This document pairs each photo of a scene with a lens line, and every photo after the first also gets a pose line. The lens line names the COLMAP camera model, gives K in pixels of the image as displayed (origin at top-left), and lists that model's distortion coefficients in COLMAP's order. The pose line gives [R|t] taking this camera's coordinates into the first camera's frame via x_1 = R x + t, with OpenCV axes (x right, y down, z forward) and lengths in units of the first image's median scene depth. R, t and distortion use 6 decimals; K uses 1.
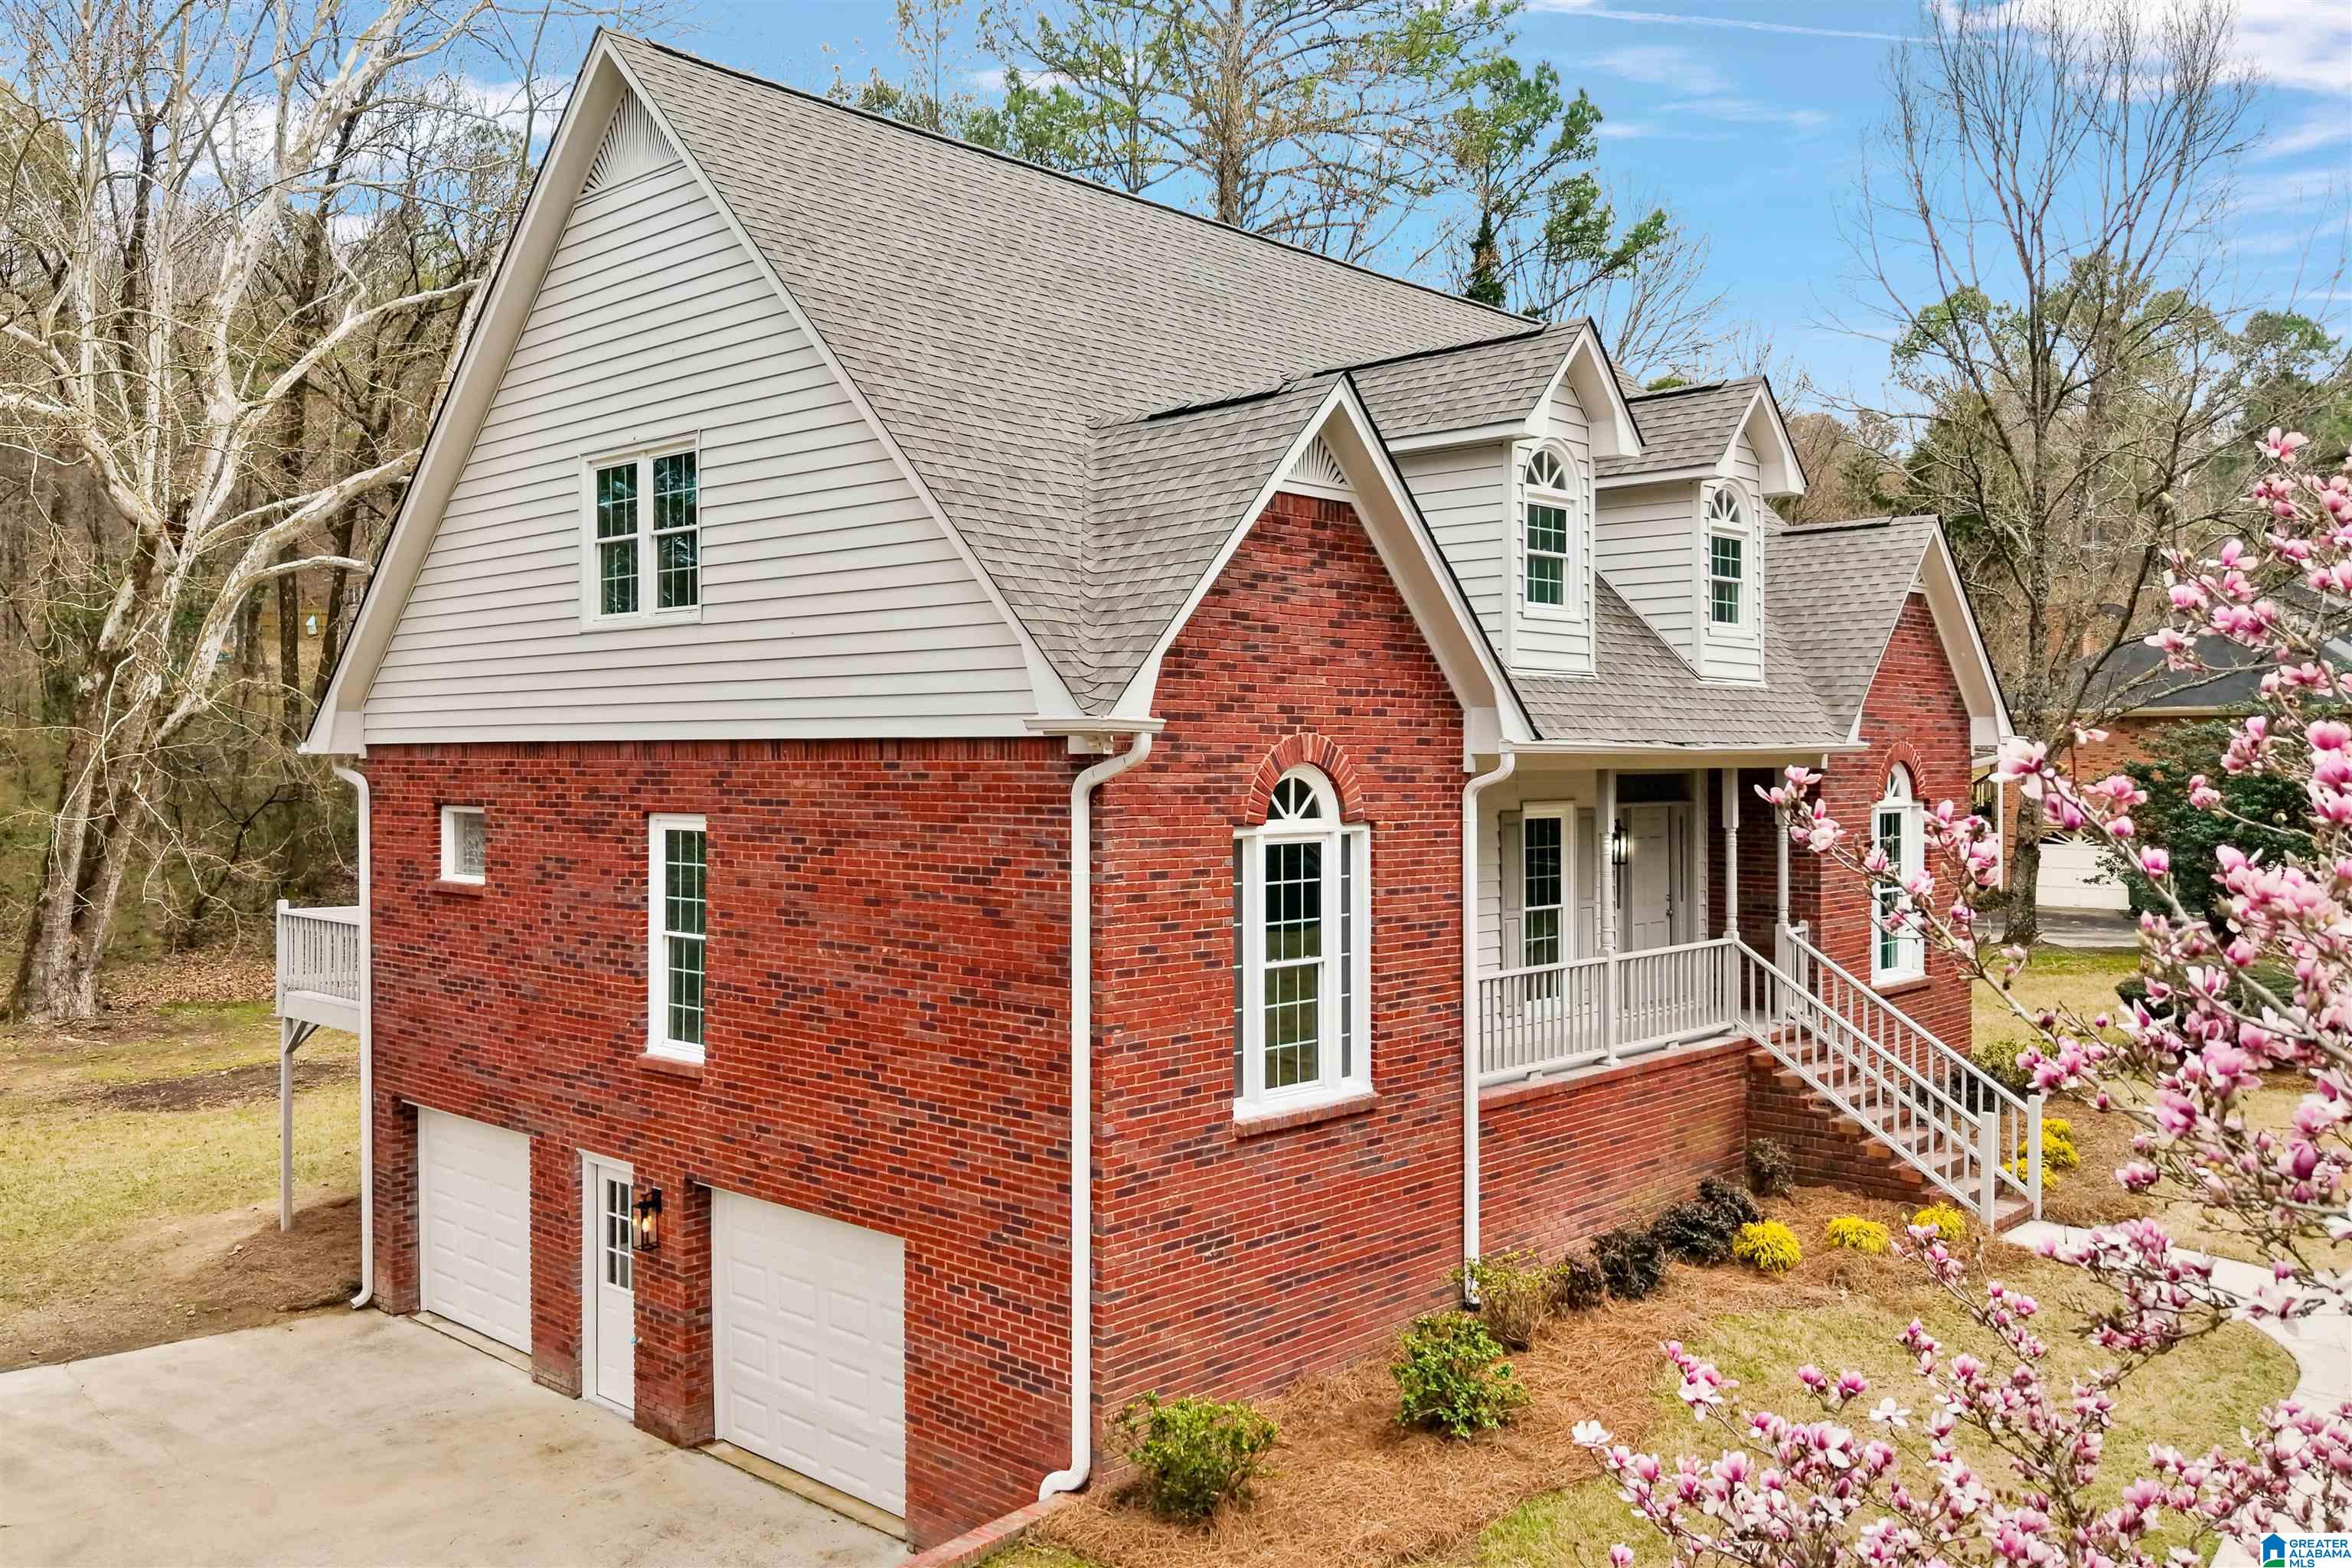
lens RADIAL K [[1911.2, 0, 1096.8], [0, 1911.2, 745.8], [0, 0, 1]] dist [0.033132, -0.025096]
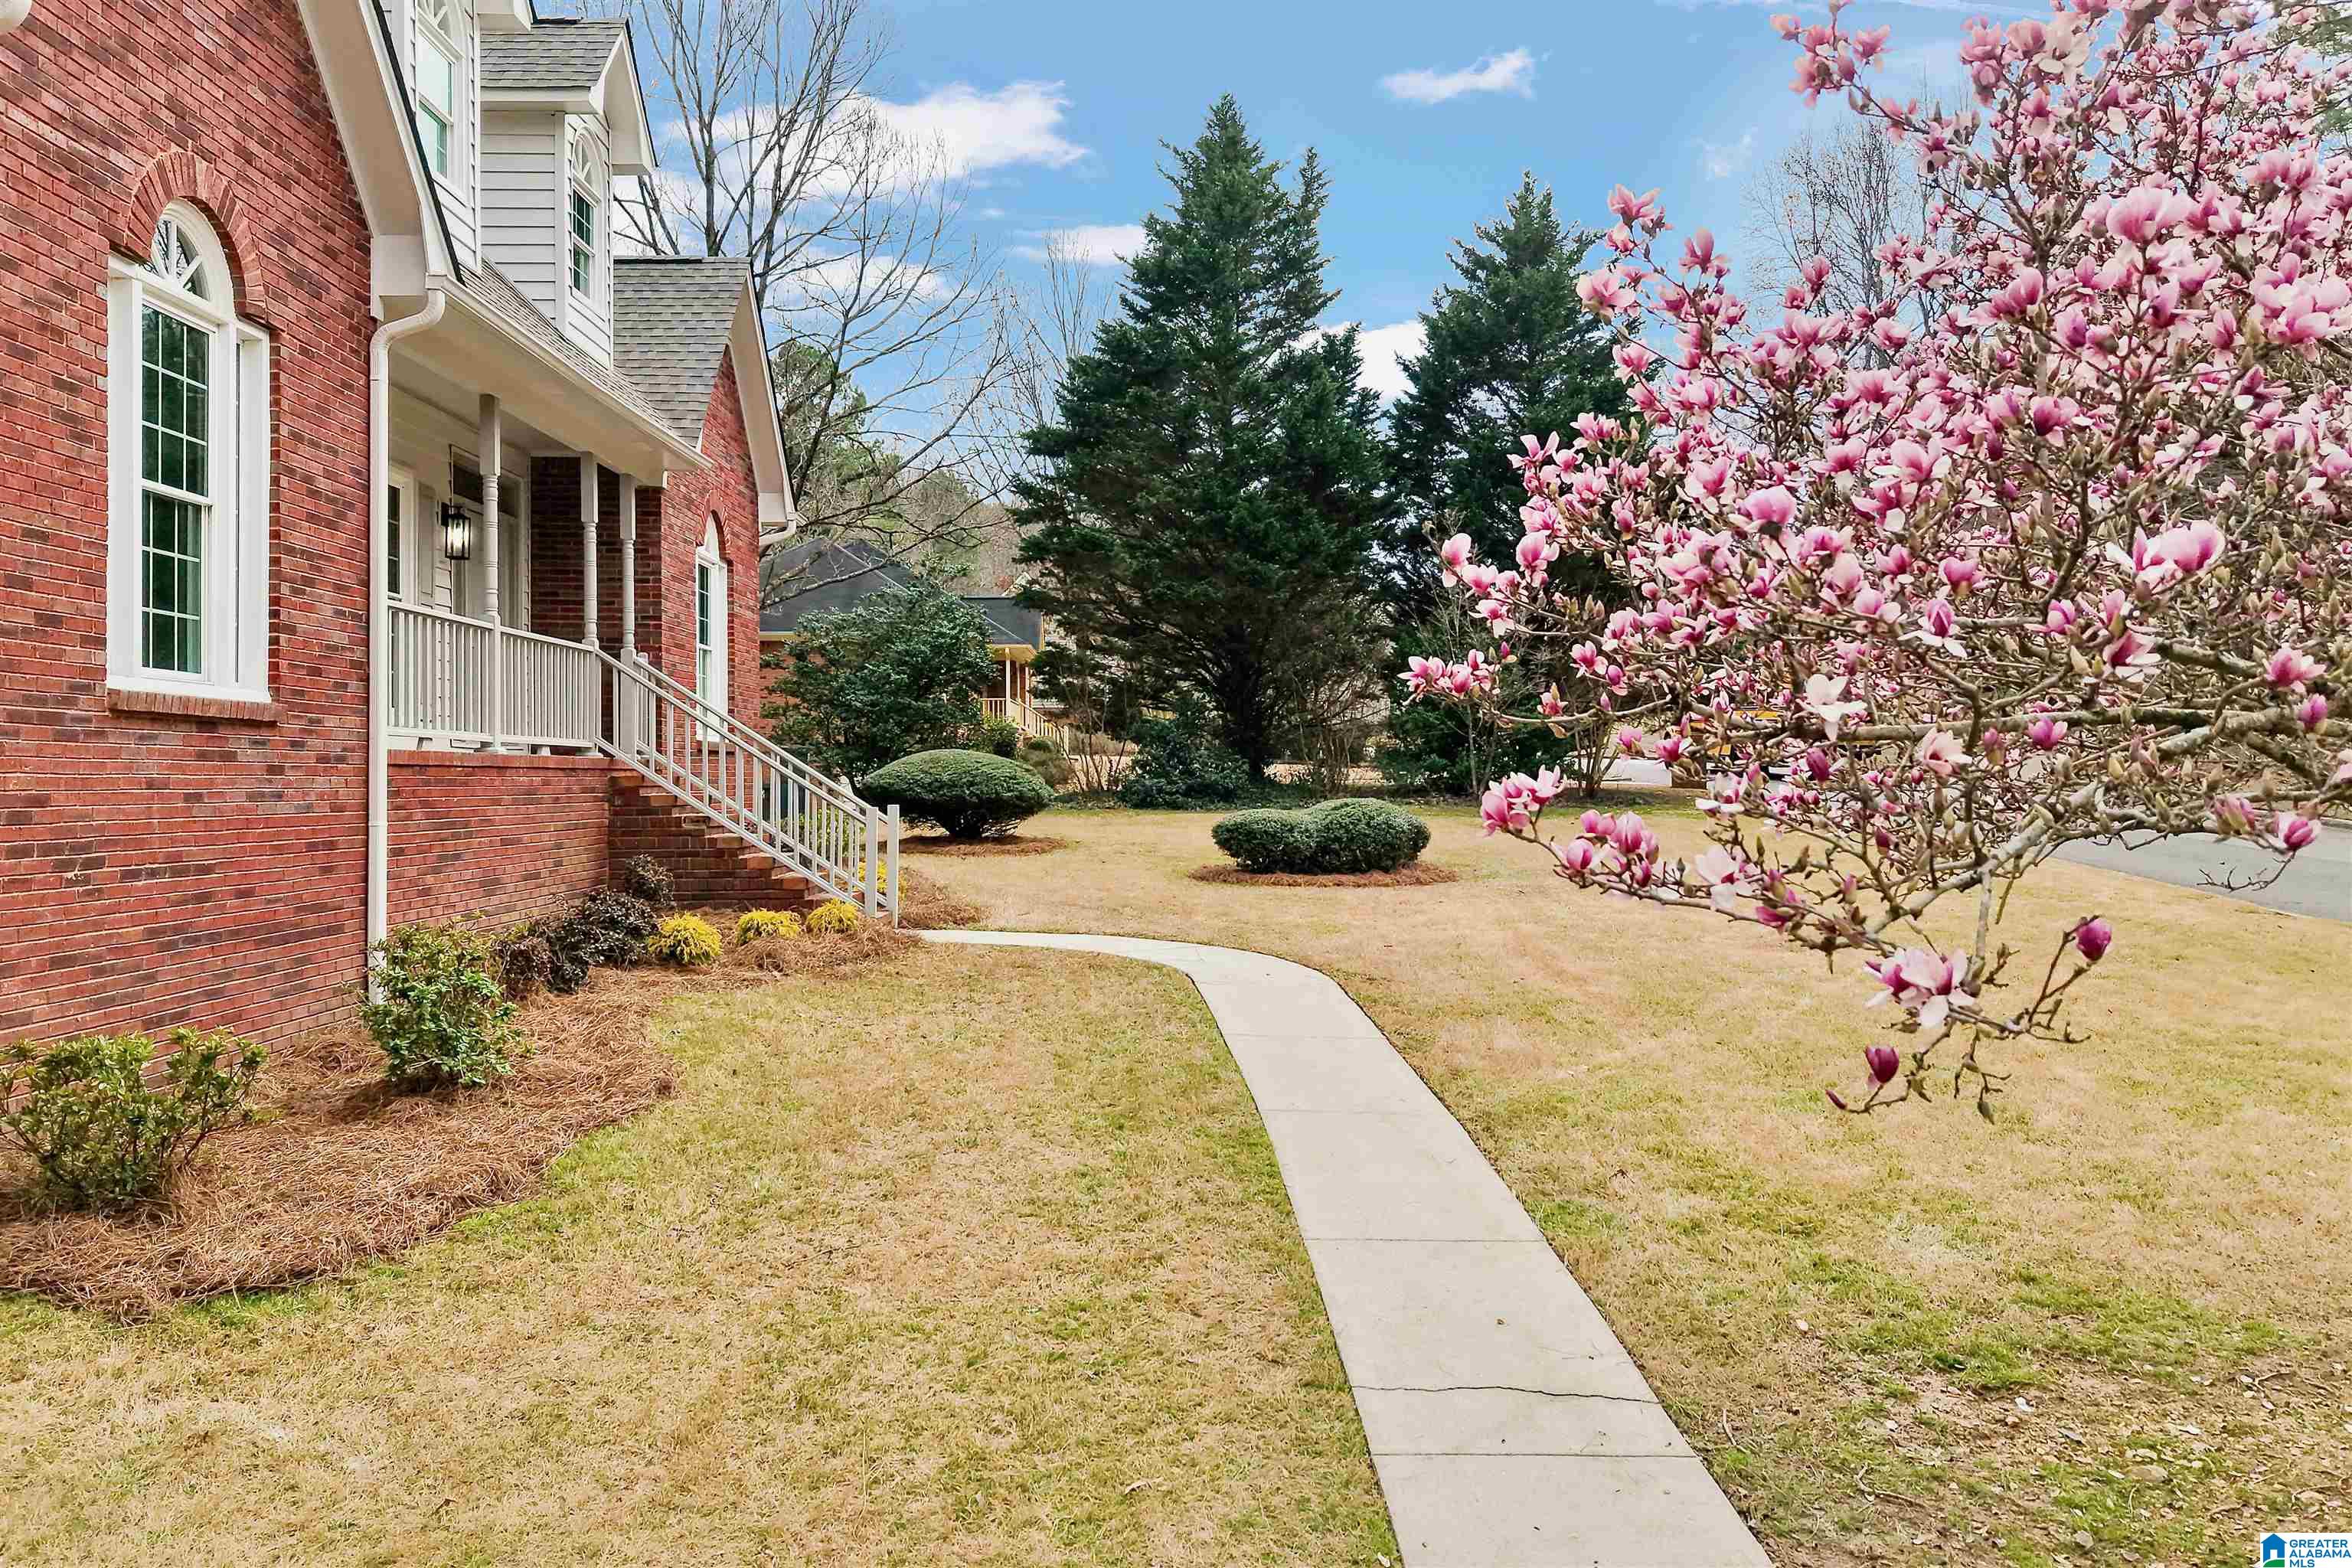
lens RADIAL K [[1911.2, 0, 1167.5], [0, 1911.2, 777.5], [0, 0, 1]] dist [0.033132, -0.025096]
pose [[0.718210, 0.005745, 0.695802, -0.119393], [-0.004351, 0.999983, -0.003765, 0.210148], [-0.695813, -0.000323, 0.718223, 0.237565]]
